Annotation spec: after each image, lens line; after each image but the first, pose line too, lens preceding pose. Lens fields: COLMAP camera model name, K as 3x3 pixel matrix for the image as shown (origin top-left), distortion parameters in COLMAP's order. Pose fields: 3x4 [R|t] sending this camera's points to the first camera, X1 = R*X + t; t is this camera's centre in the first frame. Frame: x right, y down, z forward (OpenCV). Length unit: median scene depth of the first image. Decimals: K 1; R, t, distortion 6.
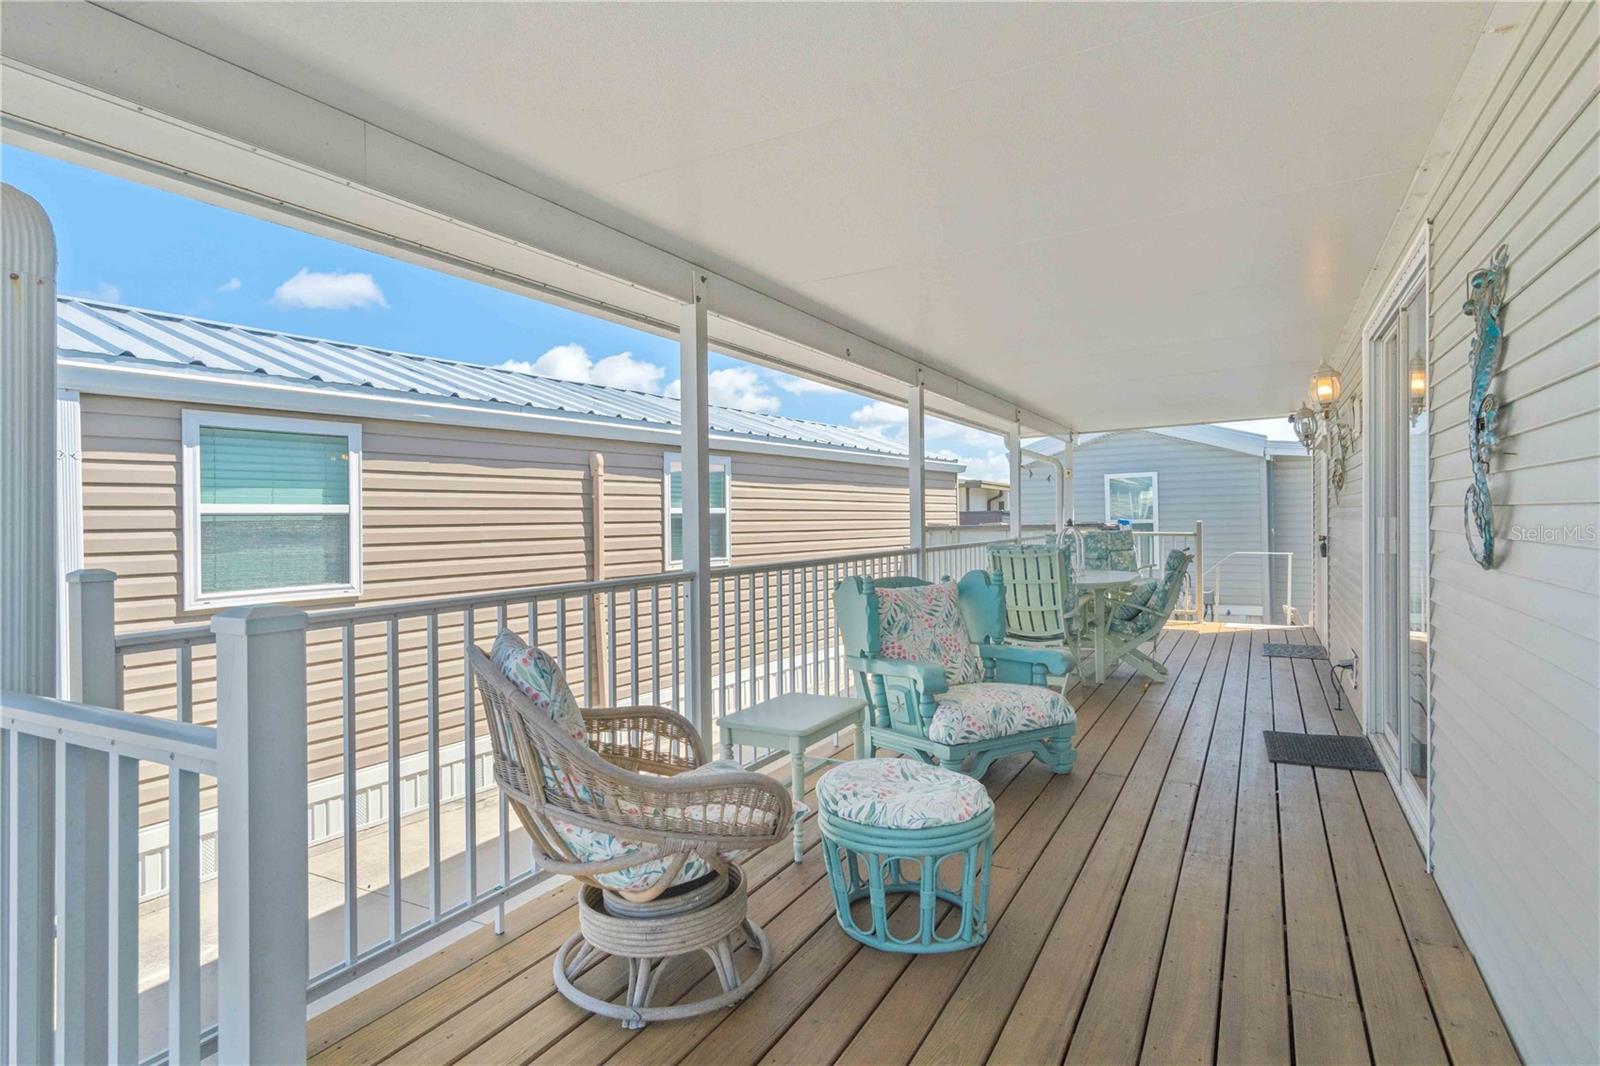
lens RADIAL K [[847.5, 0, 795.1], [0, 847.5, 522.4], [0, 0, 1]] dist [0.003782, 0.002970]
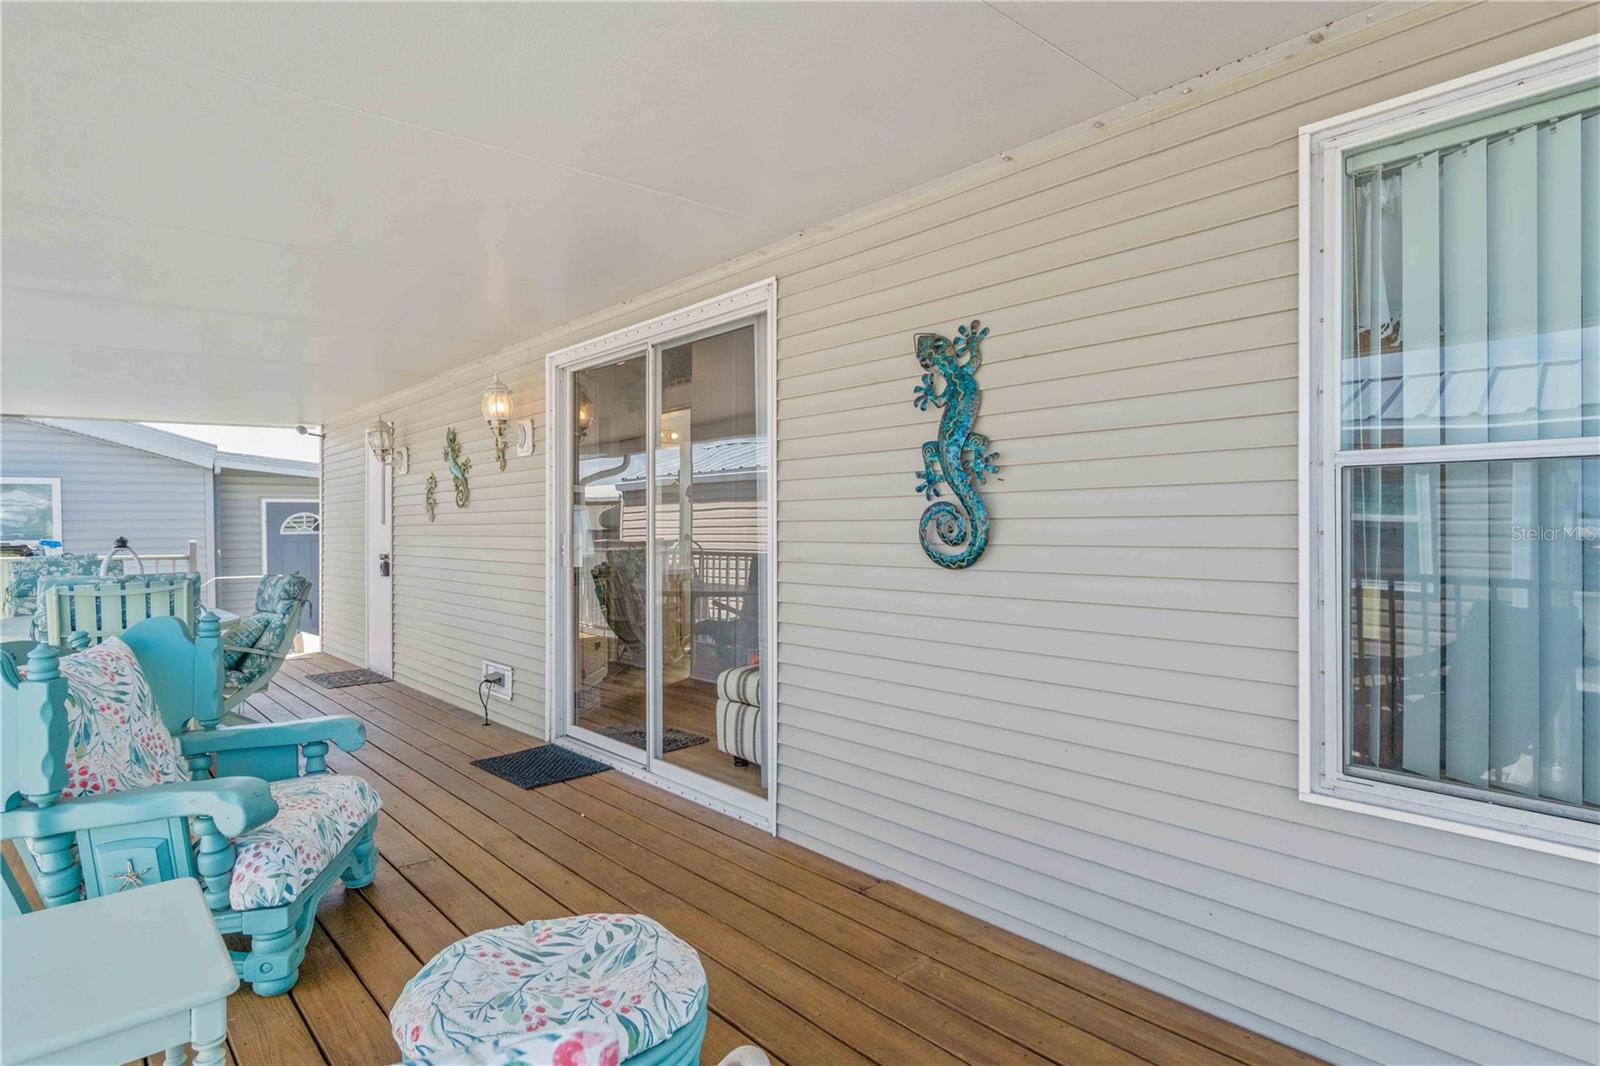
lens RADIAL K [[847.5, 0, 796.5], [0, 847.5, 531.6], [0, 0, 1]] dist [0.003782, 0.002970]
pose [[0.338524, 0.005958, 0.940939, -0.312065], [0.007818, 0.999928, -0.009144, 0.004813], [-0.940925, 0.010452, 0.338453, 0.518775]]
